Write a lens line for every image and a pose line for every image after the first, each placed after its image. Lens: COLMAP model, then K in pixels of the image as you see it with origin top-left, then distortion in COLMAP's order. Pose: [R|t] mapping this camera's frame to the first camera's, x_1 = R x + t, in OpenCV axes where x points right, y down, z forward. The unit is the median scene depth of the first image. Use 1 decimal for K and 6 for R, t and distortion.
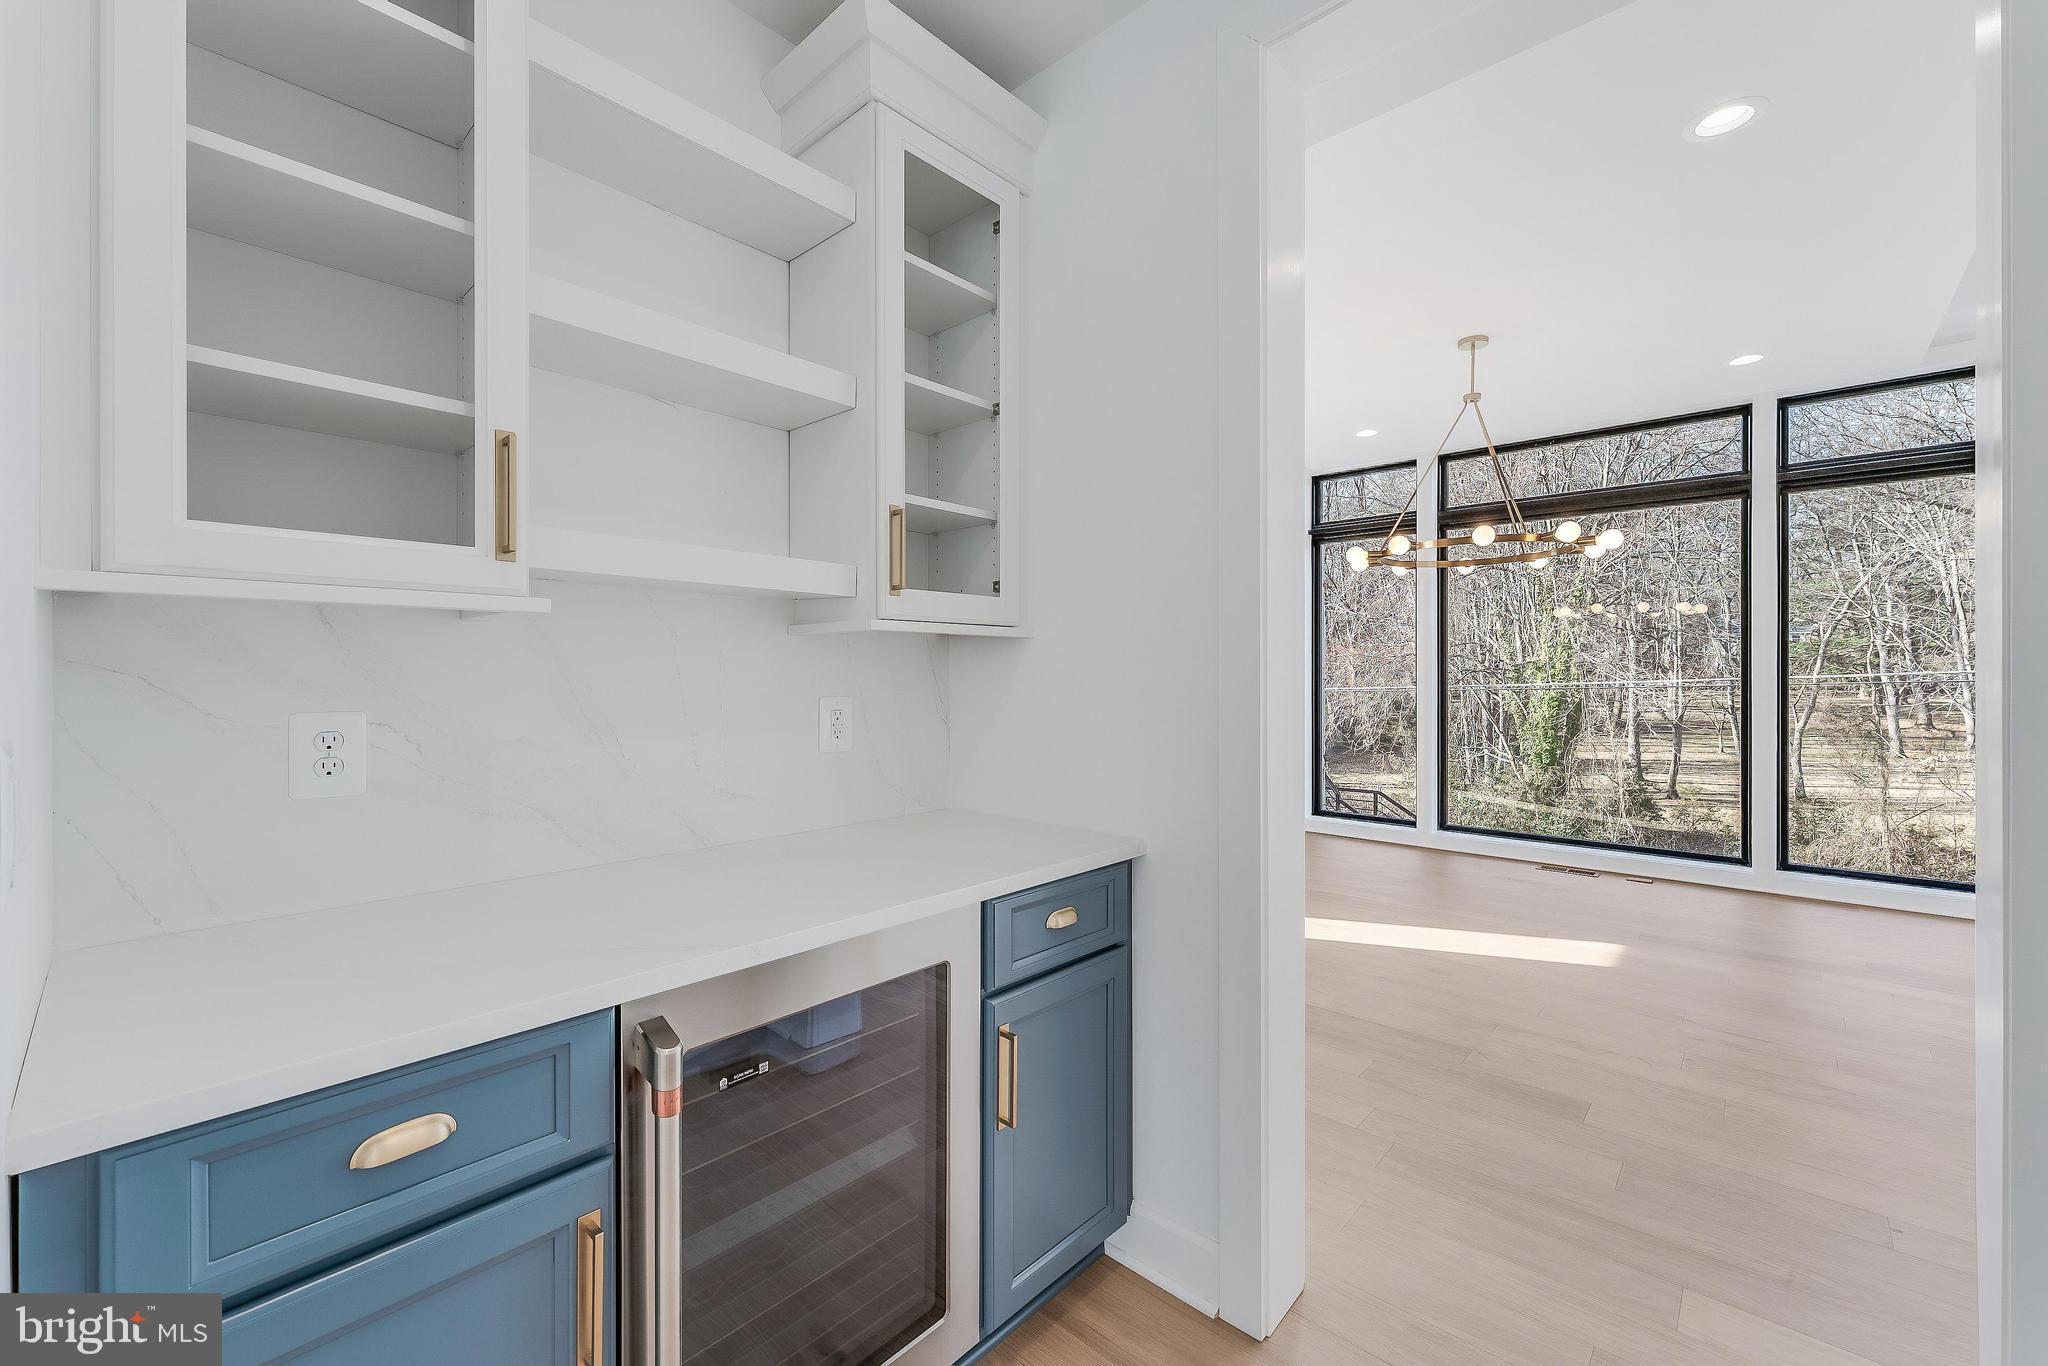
lens RADIAL K [[826.3, 0, 1028.5], [0, 826.3, 677.8], [0, 0, 1]] dist [-0.005155, -0.000567]
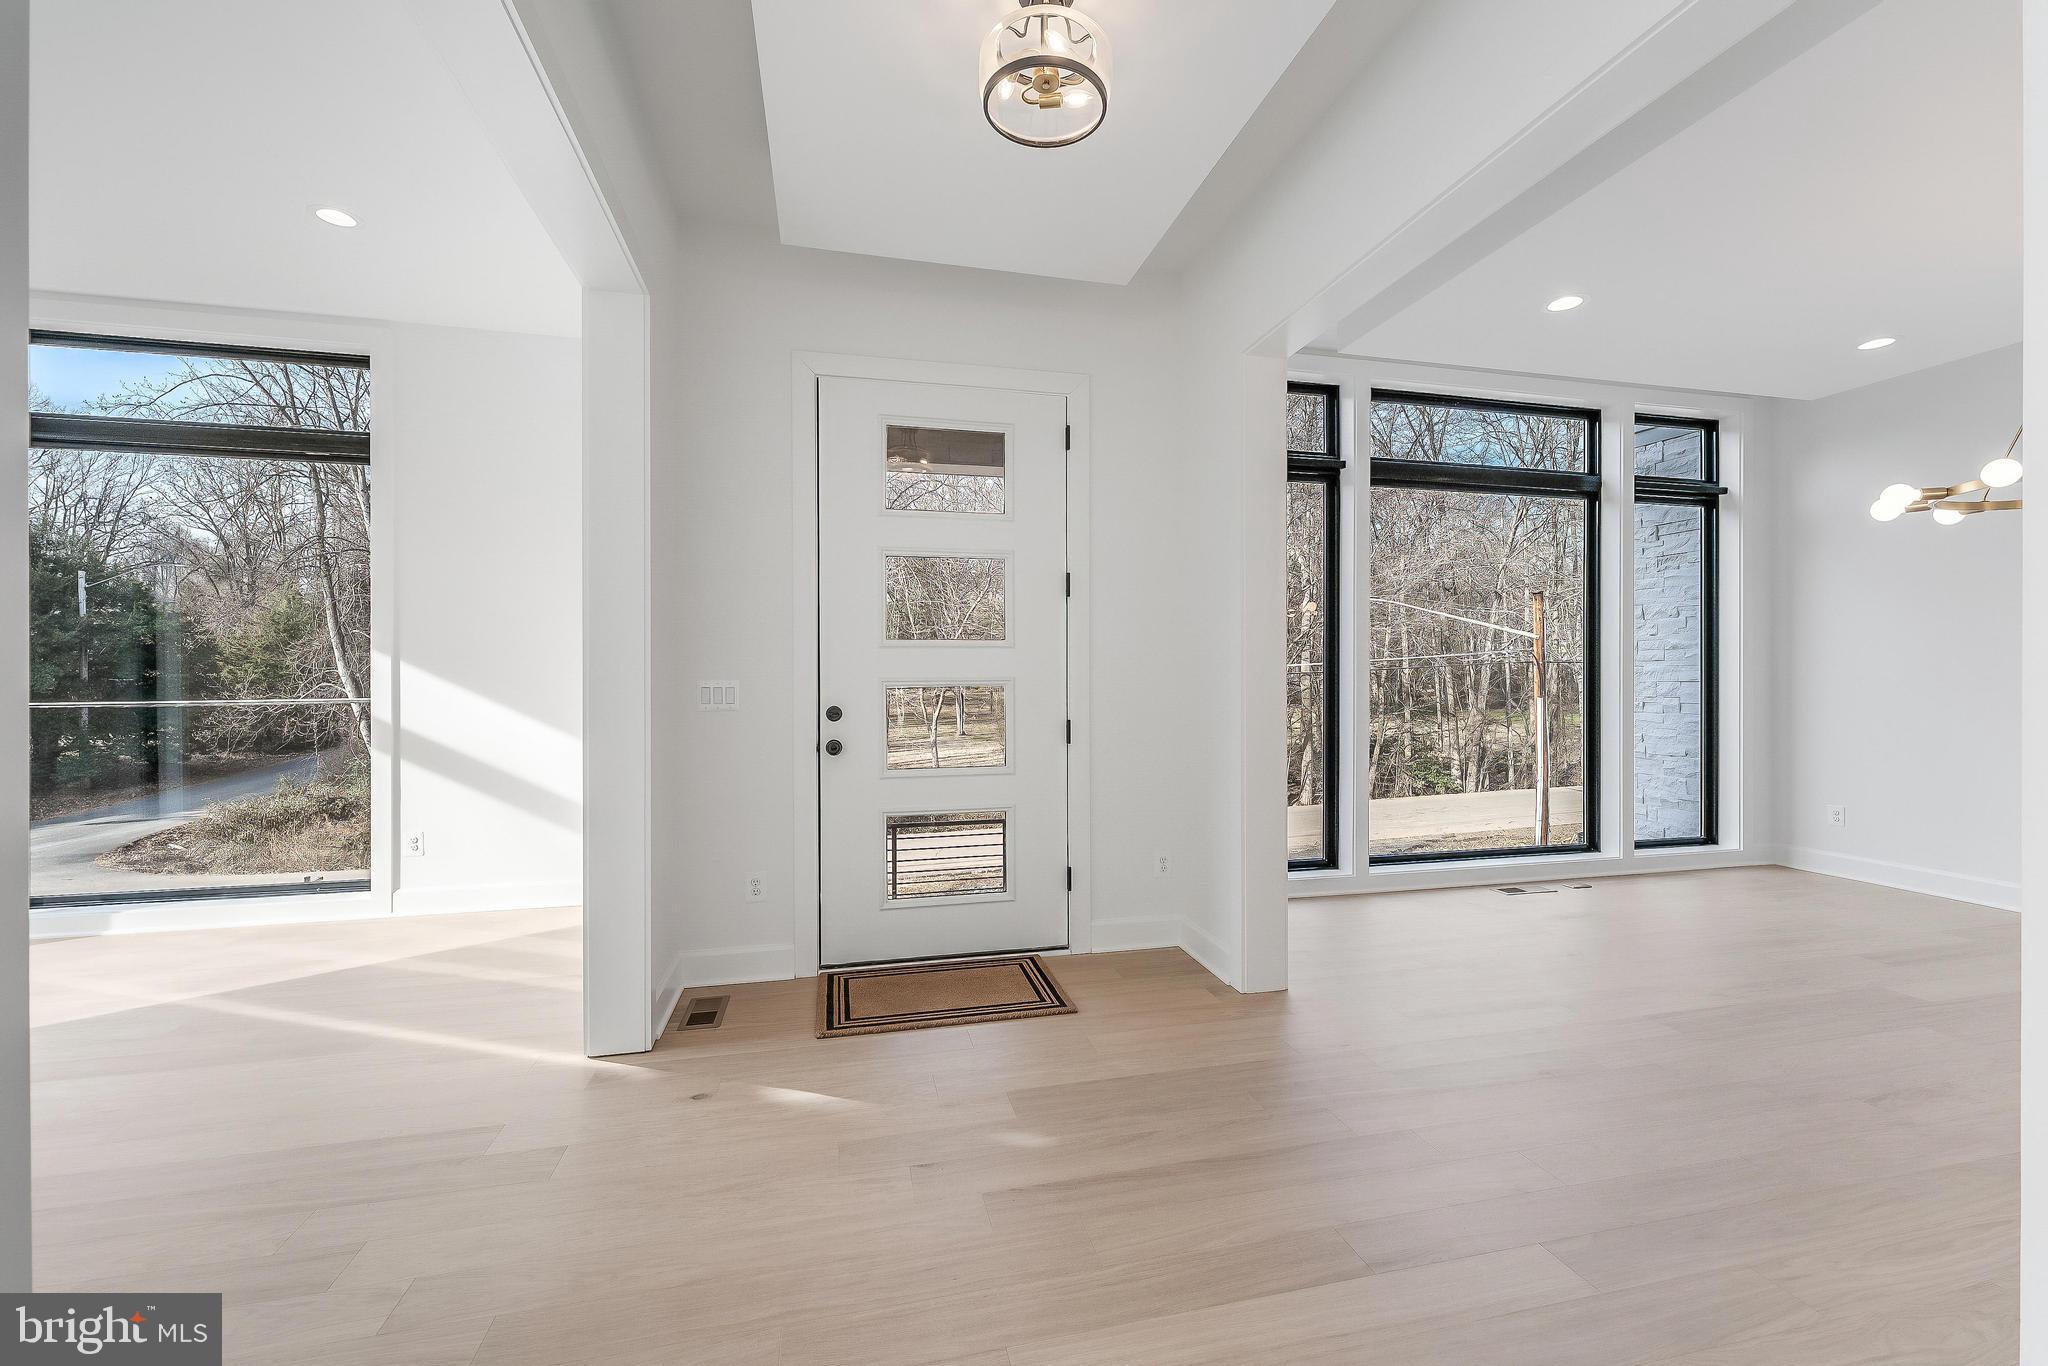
lens RADIAL K [[826.3, 0, 1041.0], [0, 826.3, 678.5], [0, 0, 1]] dist [-0.005155, -0.000567]
pose [[0.579658, -0.005236, 0.814843, -0.361313], [0.007307, 0.999973, 0.001227, 0.004168], [-0.814827, 0.005242, 0.579680, 0.879764]]
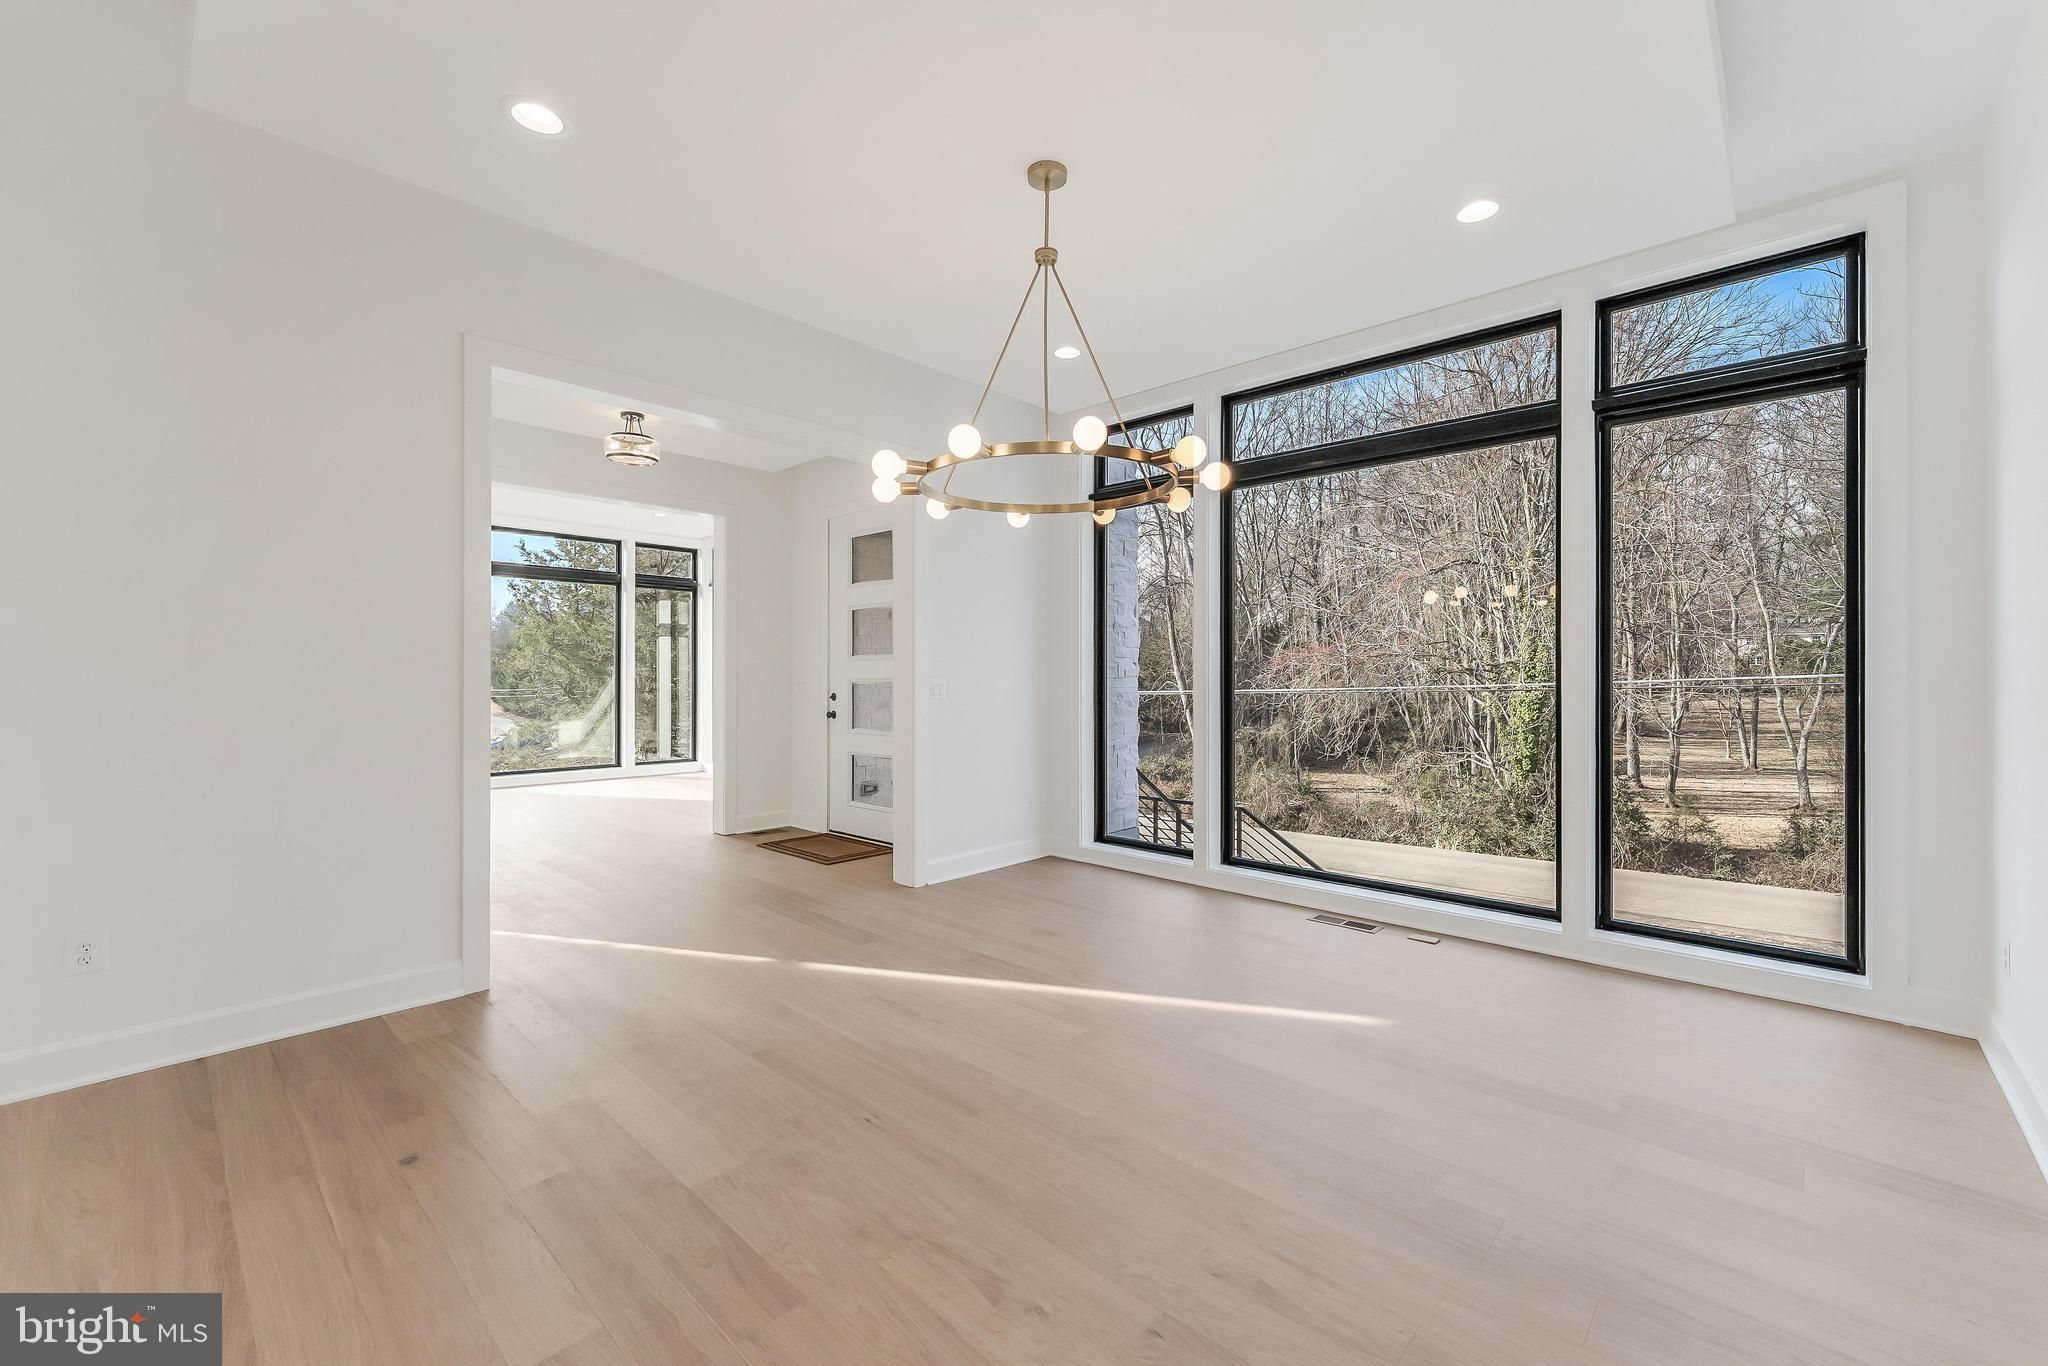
lens RADIAL K [[826.3, 0, 1065.4], [0, 826.3, 668.7], [0, 0, 1]] dist [-0.005155, -0.000567]
pose [[0.999995, -0.000746, -0.002942, 0.380943], [0.000702, 0.999892, -0.014672, 0.008554], [0.002953, 0.014669, 0.999888, 0.218981]]
